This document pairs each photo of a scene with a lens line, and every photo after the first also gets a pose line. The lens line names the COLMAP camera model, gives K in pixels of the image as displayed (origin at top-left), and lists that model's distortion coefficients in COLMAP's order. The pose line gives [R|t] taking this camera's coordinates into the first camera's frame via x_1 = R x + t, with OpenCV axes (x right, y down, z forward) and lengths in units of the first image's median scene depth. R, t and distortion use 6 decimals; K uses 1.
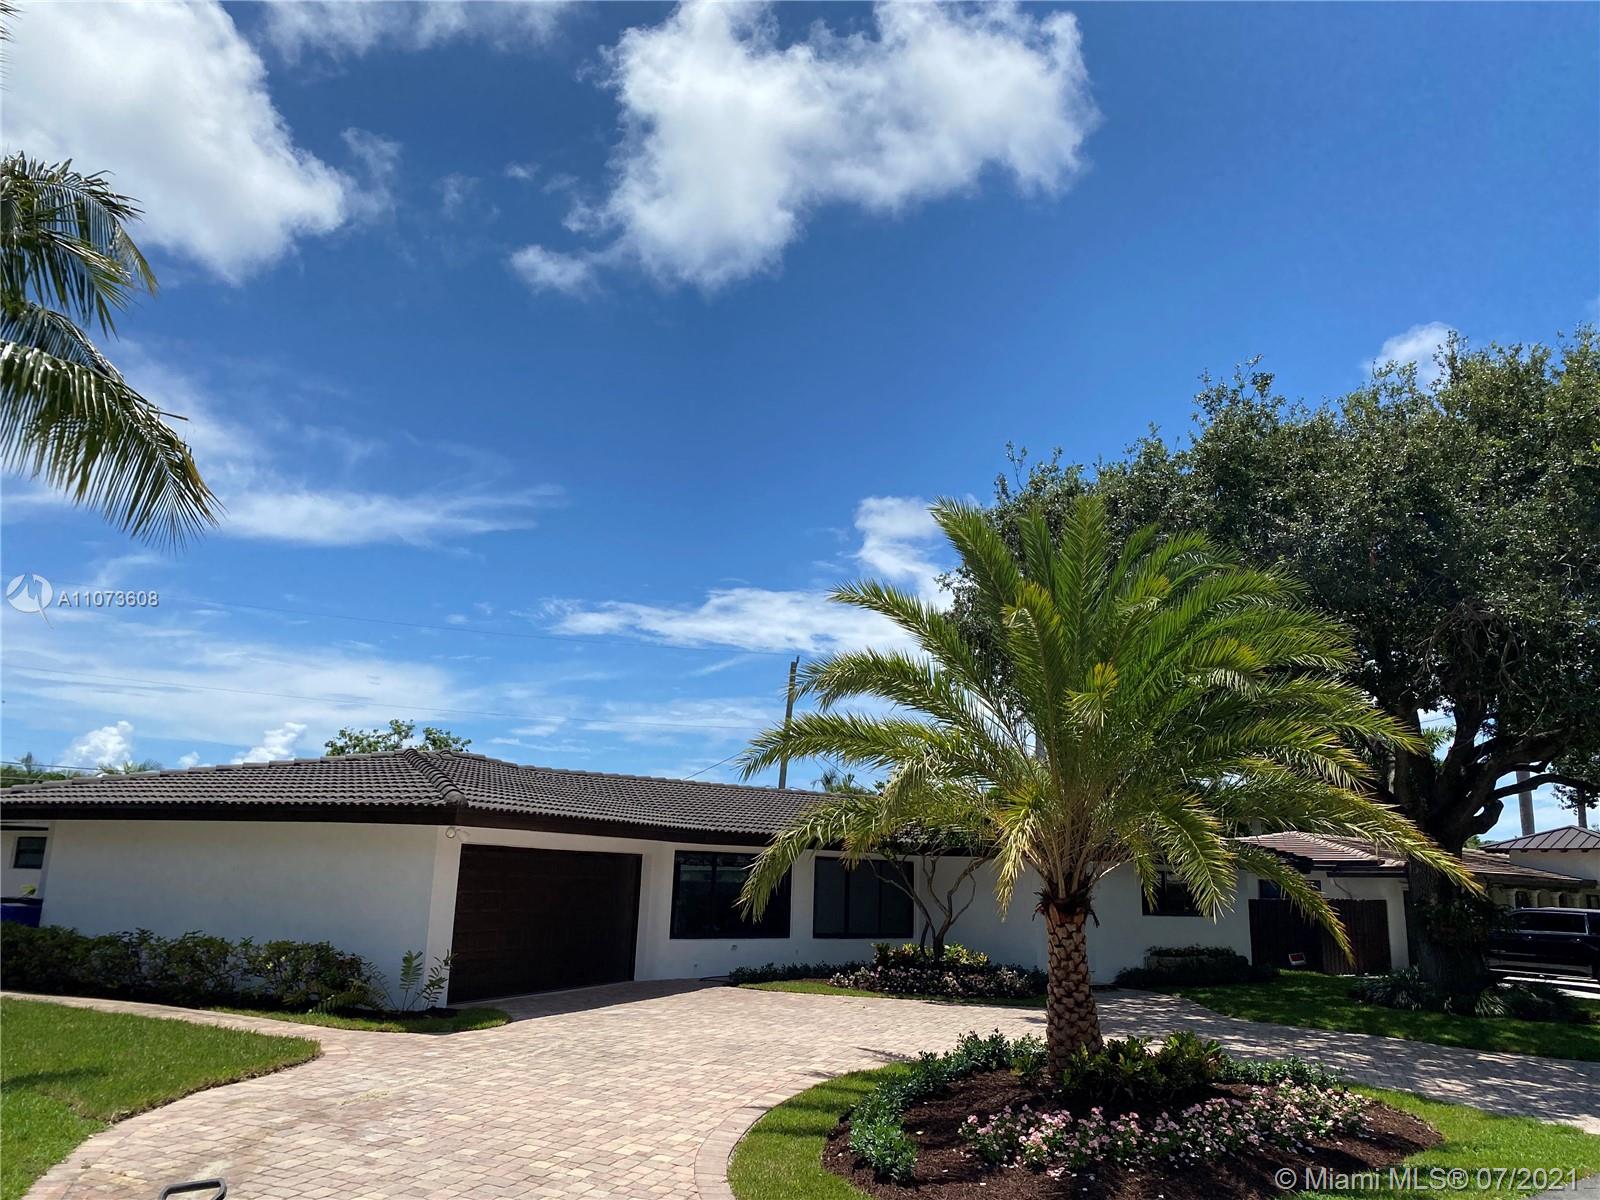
lens RADIAL K [[1221.5, 0, 814.5], [0, 1221.5, 593.9], [0, 0, 1]] dist [0.030593, -0.026636]
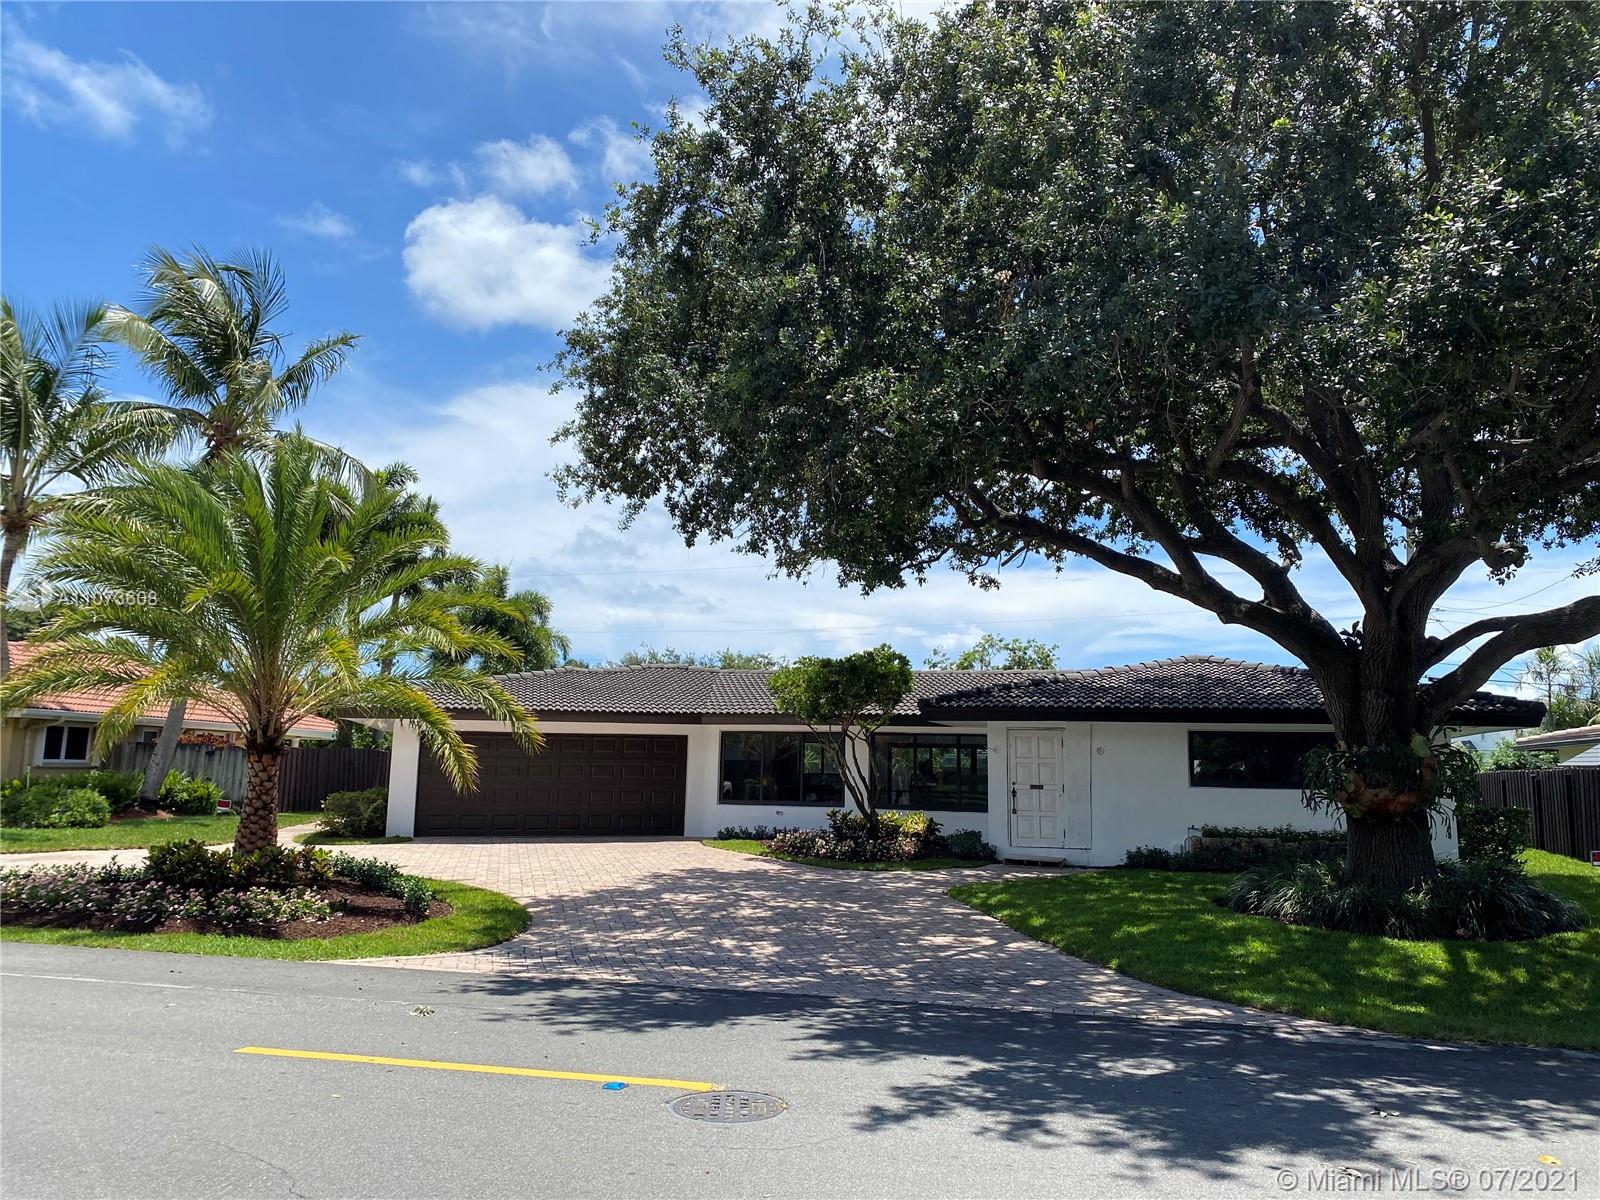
lens RADIAL K [[1221.5, 0, 803.4], [0, 1221.5, 579.3], [0, 0, 1]] dist [0.030593, -0.026636]
pose [[0.561003, -0.147414, -0.814583, 1.212311], [0.189500, 0.980756, -0.046978, 0.181521], [0.805832, -0.128008, 0.578142, 0.535606]]
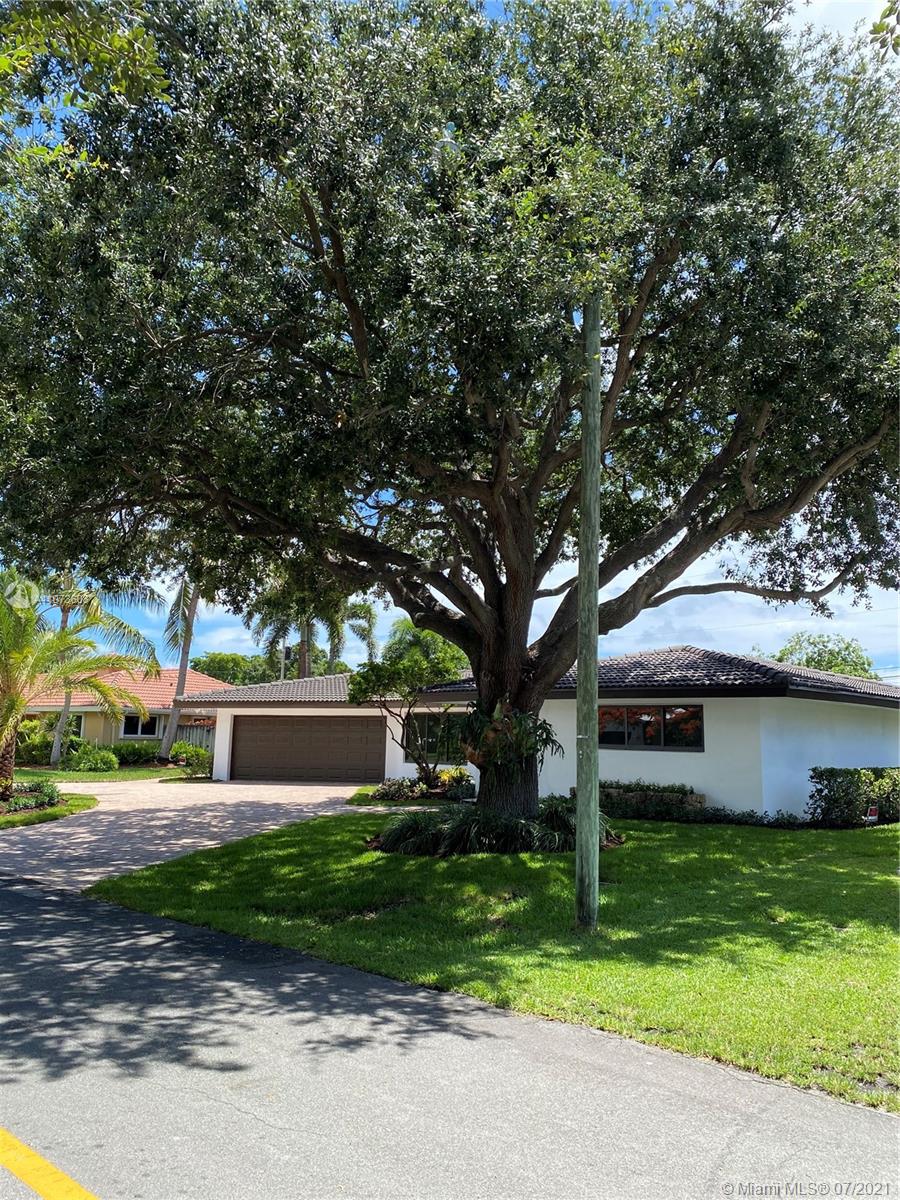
lens RADIAL K [[916.1, 0, 452.8], [0, 916.1, 572.4], [0, 0, 1]] dist [0.030593, -0.026636]
pose [[0.092188, -0.205672, -0.974269, 1.592123], [0.214219, 0.959621, -0.182310, 0.359592], [0.972426, -0.191901, 0.132524, 1.241511]]
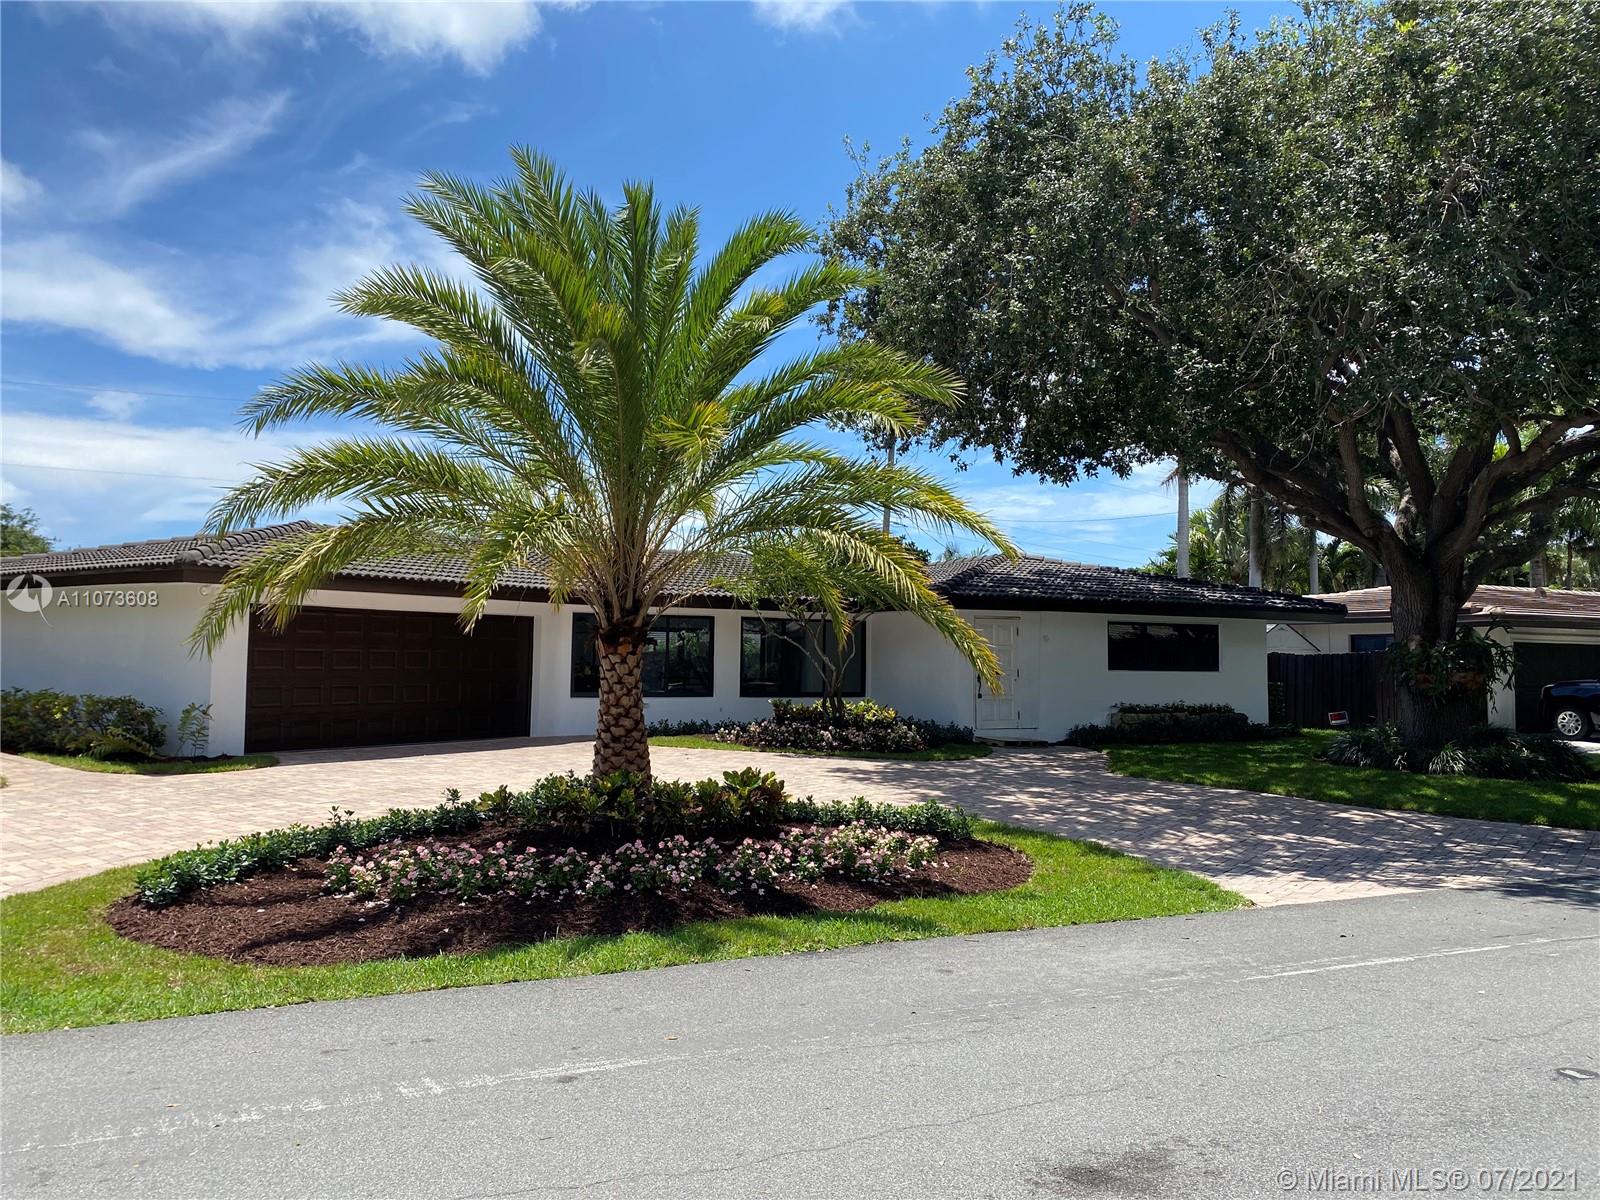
lens RADIAL K [[1221.5, 0, 788.4], [0, 1221.5, 584.9], [0, 0, 1]] dist [0.030593, -0.026636]
pose [[0.967388, -0.034527, -0.250936, 0.407018], [0.074943, 0.985327, 0.153341, 0.064890], [0.241960, -0.167146, 0.955781, 0.128317]]
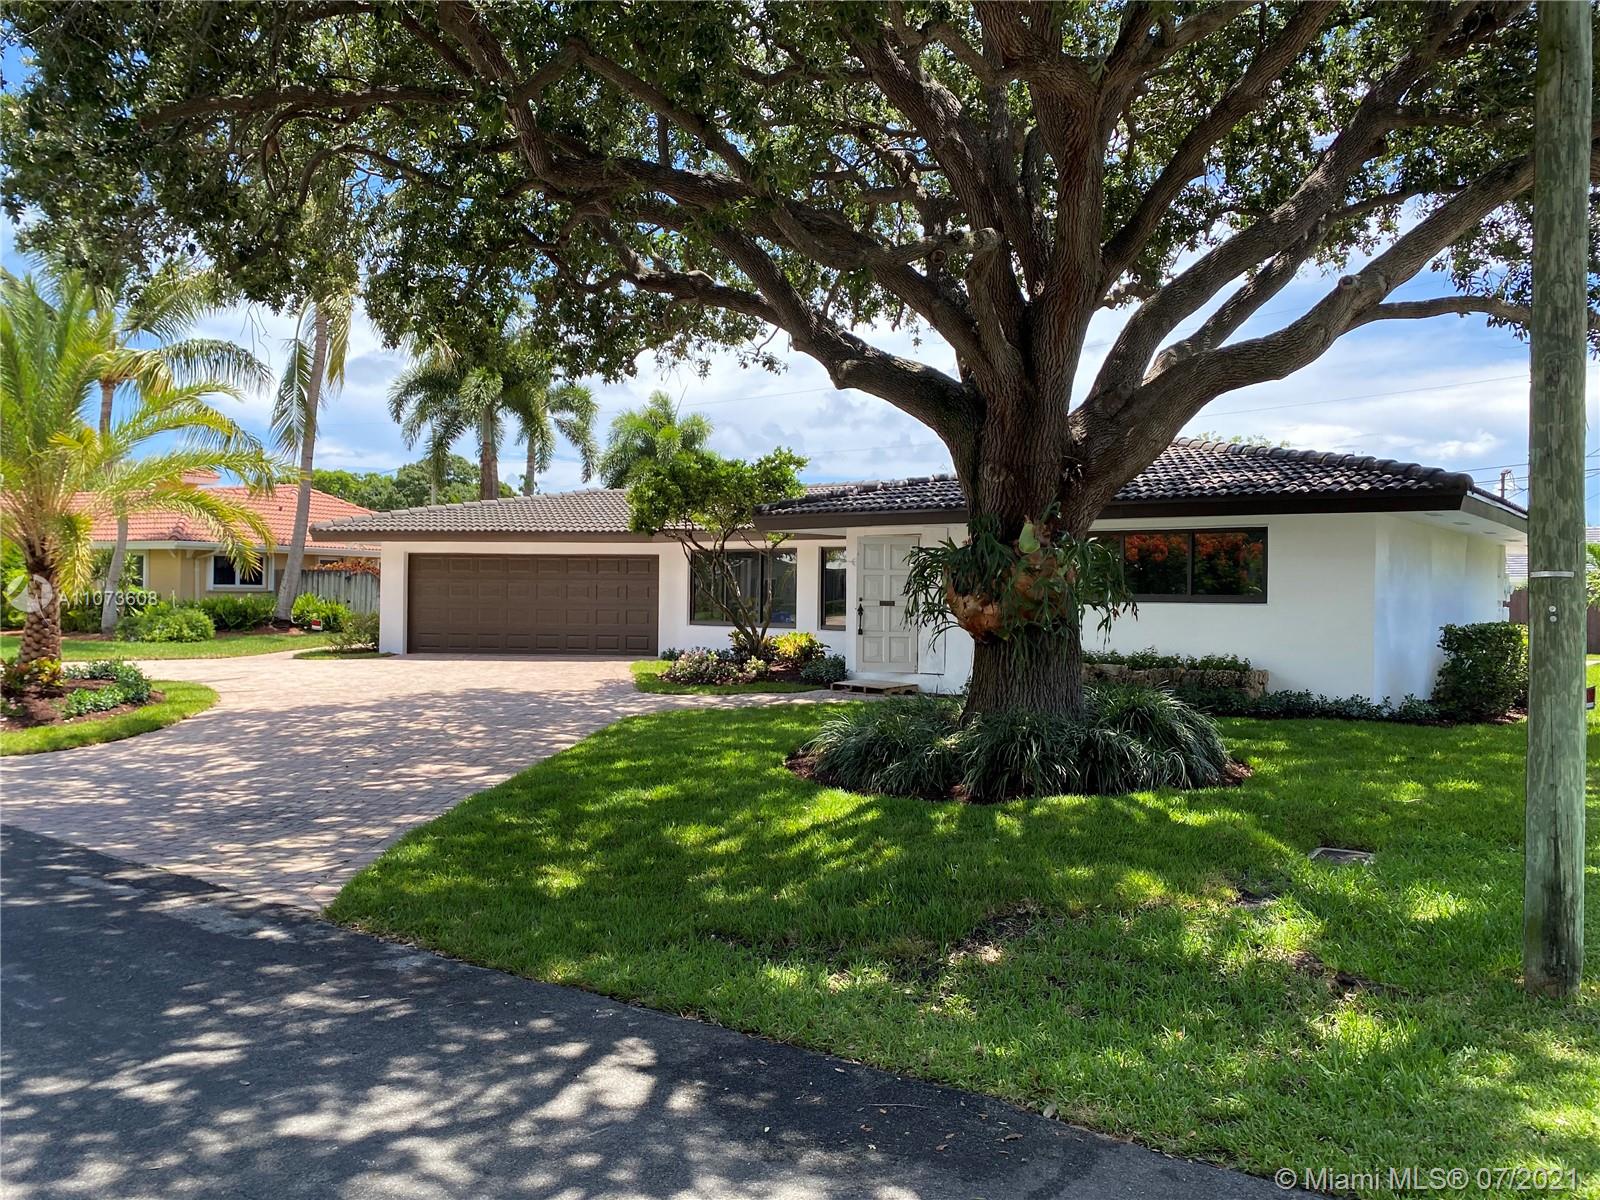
lens RADIAL K [[1221.5, 0, 782.3], [0, 1221.5, 600.2], [0, 0, 1]] dist [0.030593, -0.026636]
pose [[0.213550, -0.020547, -0.976716, 1.319892], [0.220863, 0.974909, 0.027781, 0.324056], [0.951638, -0.221653, 0.212730, 1.111911]]
